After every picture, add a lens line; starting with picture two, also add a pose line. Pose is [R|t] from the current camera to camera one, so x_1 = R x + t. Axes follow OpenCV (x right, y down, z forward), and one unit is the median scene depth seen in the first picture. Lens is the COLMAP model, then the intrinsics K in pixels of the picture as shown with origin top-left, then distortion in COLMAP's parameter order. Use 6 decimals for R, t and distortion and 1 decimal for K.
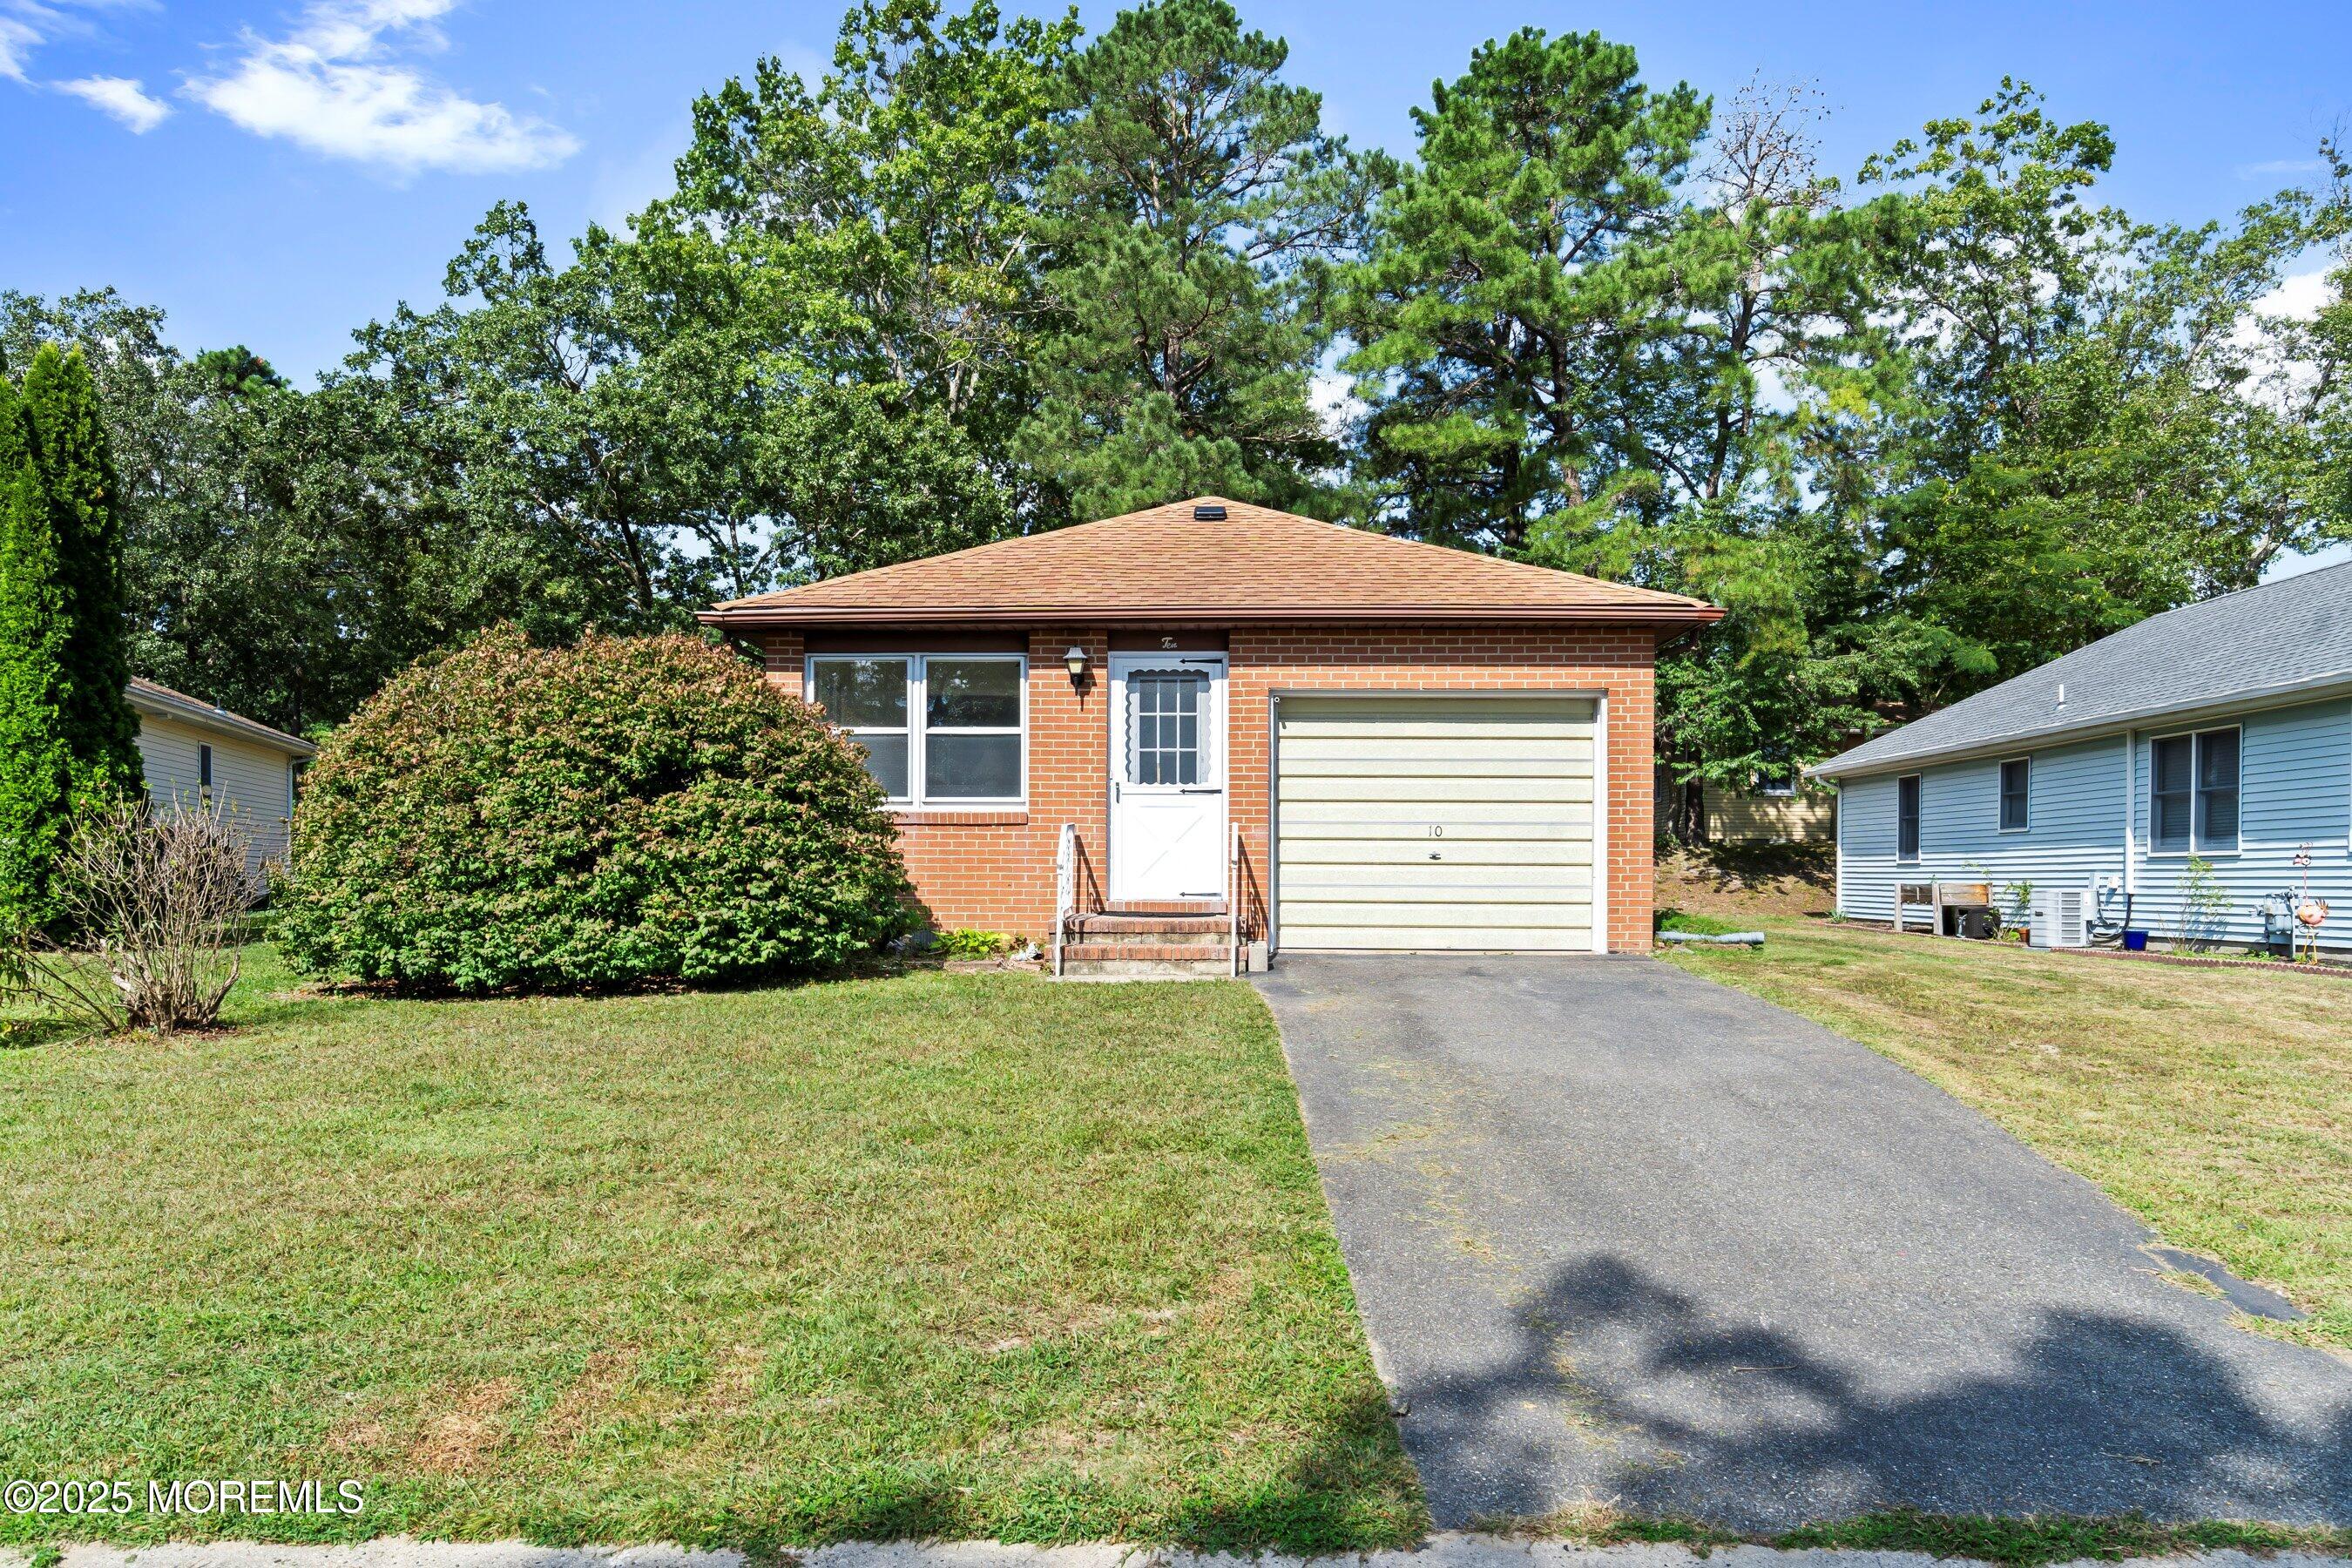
lens RADIAL K [[1789.5, 0, 1175.5], [0, 1789.5, 746.8], [0, 0, 1]] dist [-0.003005, -0.005058]
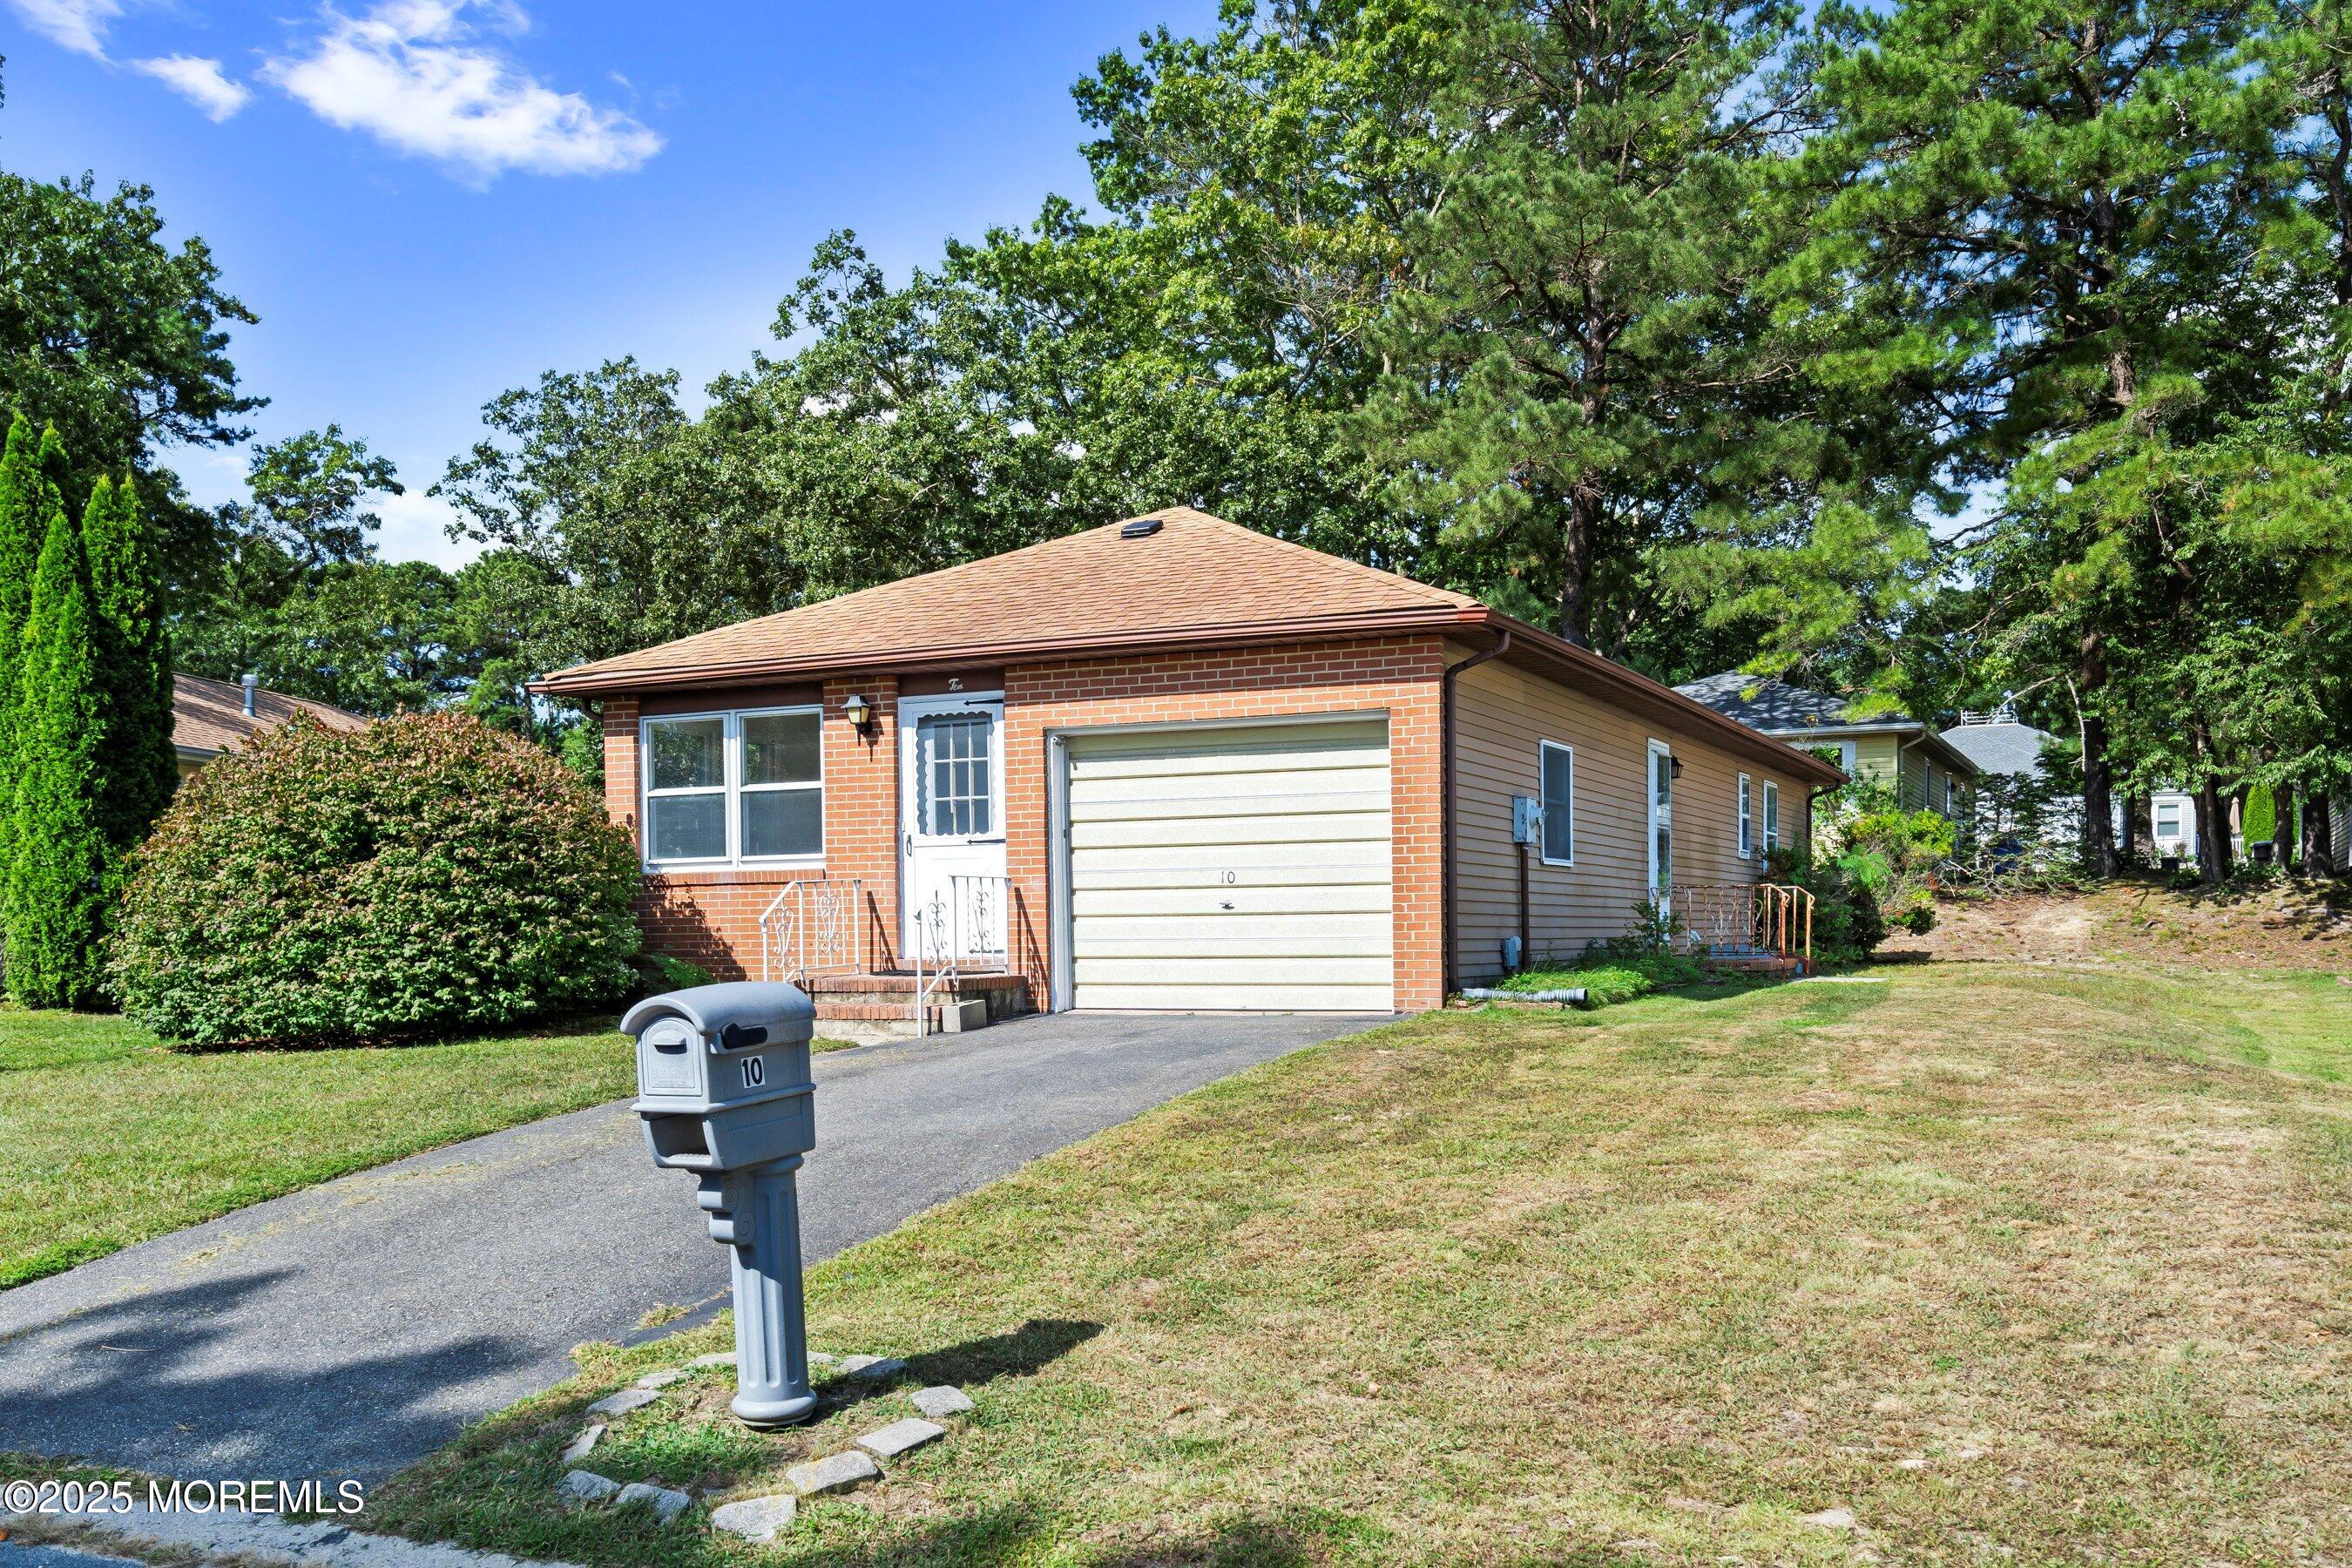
lens RADIAL K [[2199.0, 0, 1176.0], [0, 2199.0, 784.0], [0, 0, 1]] dist [-0.008396, -0.000148]
pose [[0.918698, -0.042298, -0.392688, 0.556114], [0.043894, 0.999024, -0.004918, 0.004997], [0.392513, -0.012719, 0.919658, -0.018440]]
